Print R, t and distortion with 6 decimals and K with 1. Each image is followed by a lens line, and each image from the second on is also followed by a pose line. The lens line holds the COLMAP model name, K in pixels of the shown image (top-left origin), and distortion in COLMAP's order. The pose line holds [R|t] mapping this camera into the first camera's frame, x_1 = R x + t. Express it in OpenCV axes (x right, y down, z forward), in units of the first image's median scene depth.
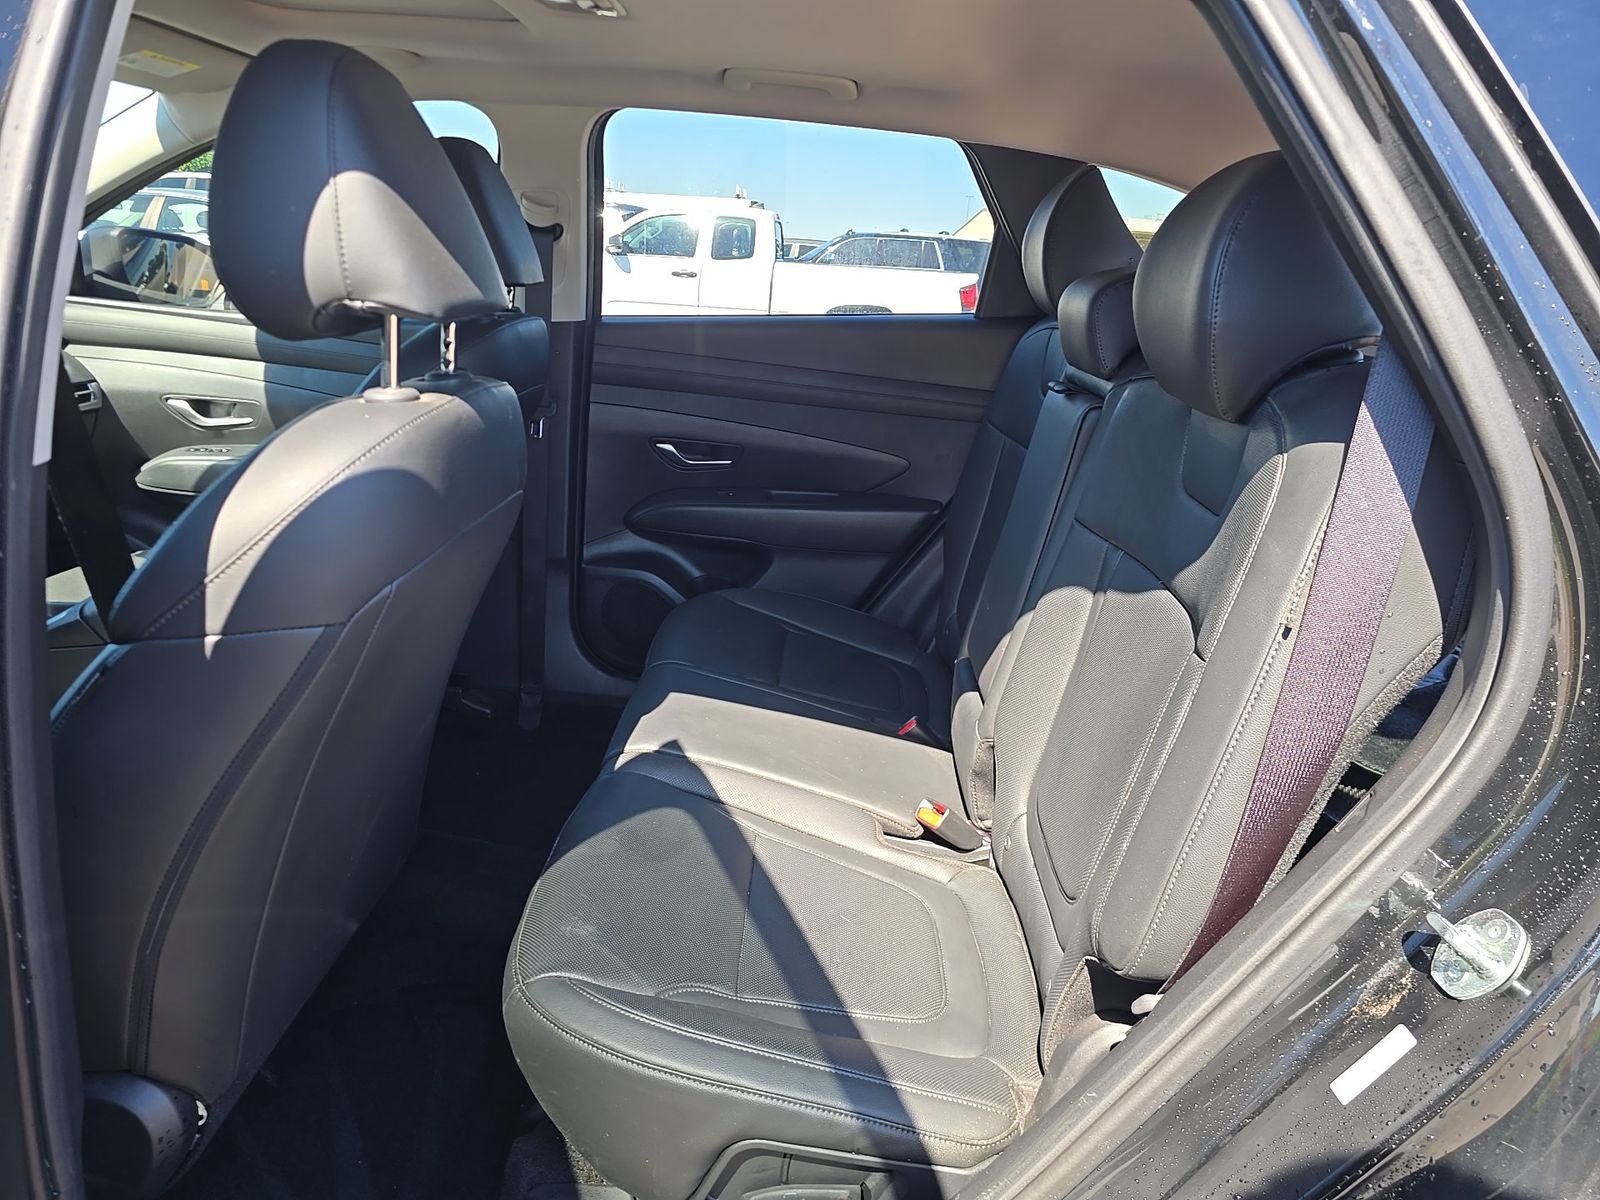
lens RADIAL K [[1054.1, 0, 799.6], [0, 1054.1, 565.7], [0, 0, 1]] dist [0.100250, -0.073543]
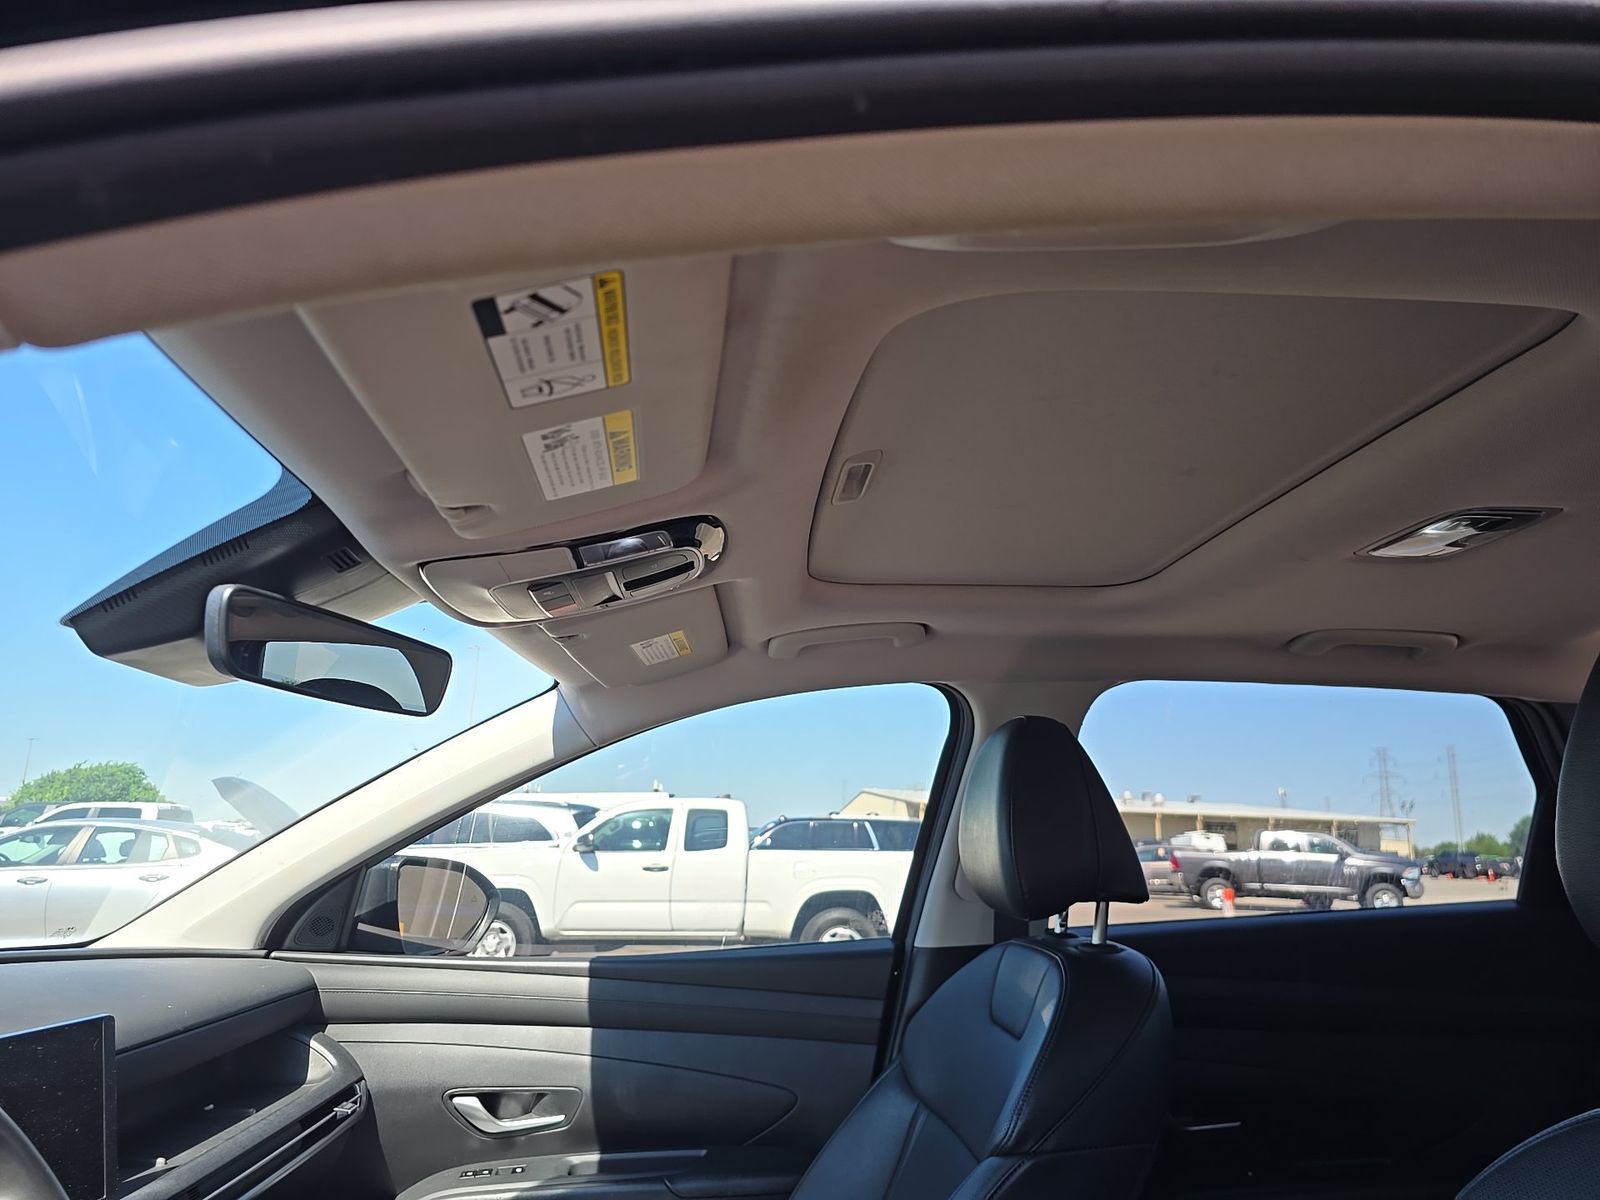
lens RADIAL K [[1052.5, 0, 807.5], [0, 1052.5, 600.0], [0, 0, 1]] dist [0.069528, -0.082888]
pose [[0.991575, -0.024821, 0.127134, -0.420342], [0.083478, 0.872928, -0.480654, -0.080435], [-0.099049, 0.487217, 0.867646, 0.216310]]
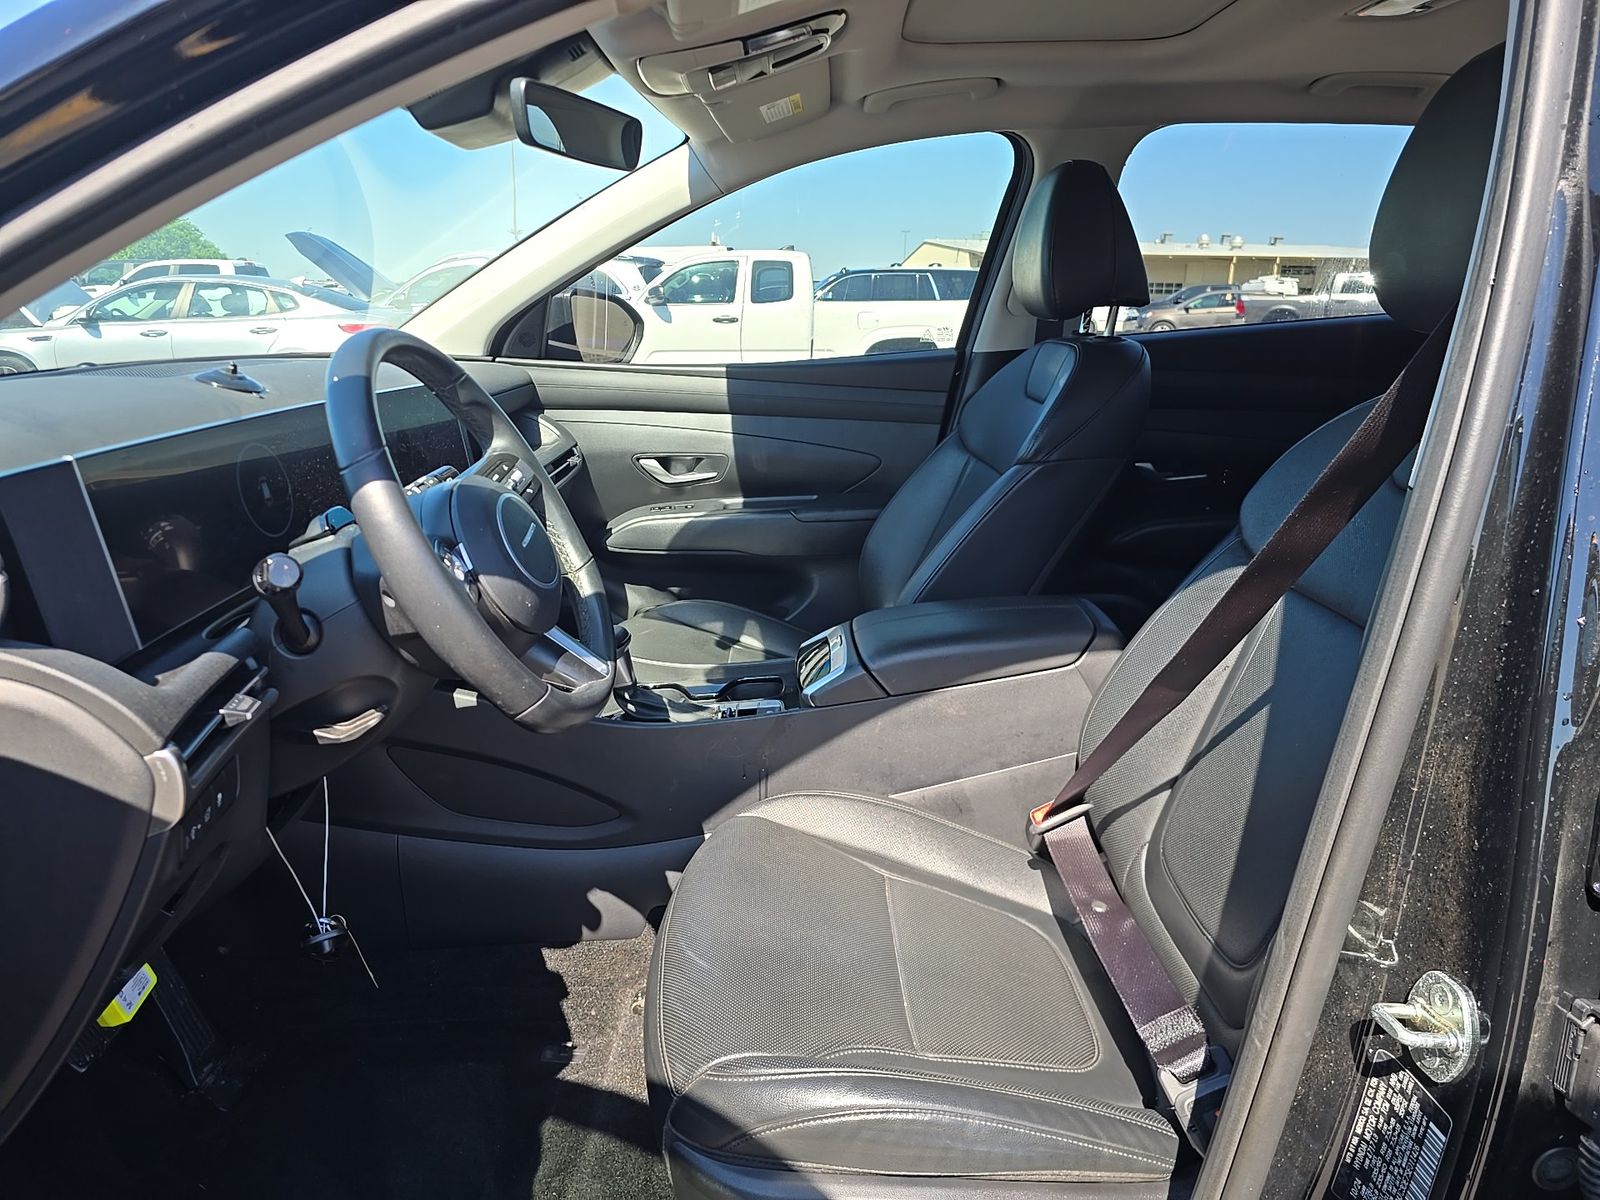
lens RADIAL K [[1052.5, 0, 807.5], [0, 1052.5, 600.0], [0, 0, 1]] dist [0.069528, -0.082888]
pose [[0.995689, -0.081248, 0.044755, -0.466017], [0.081502, 0.996666, -0.003871, -0.008574], [-0.044292, 0.007502, 0.998990, 0.028882]]
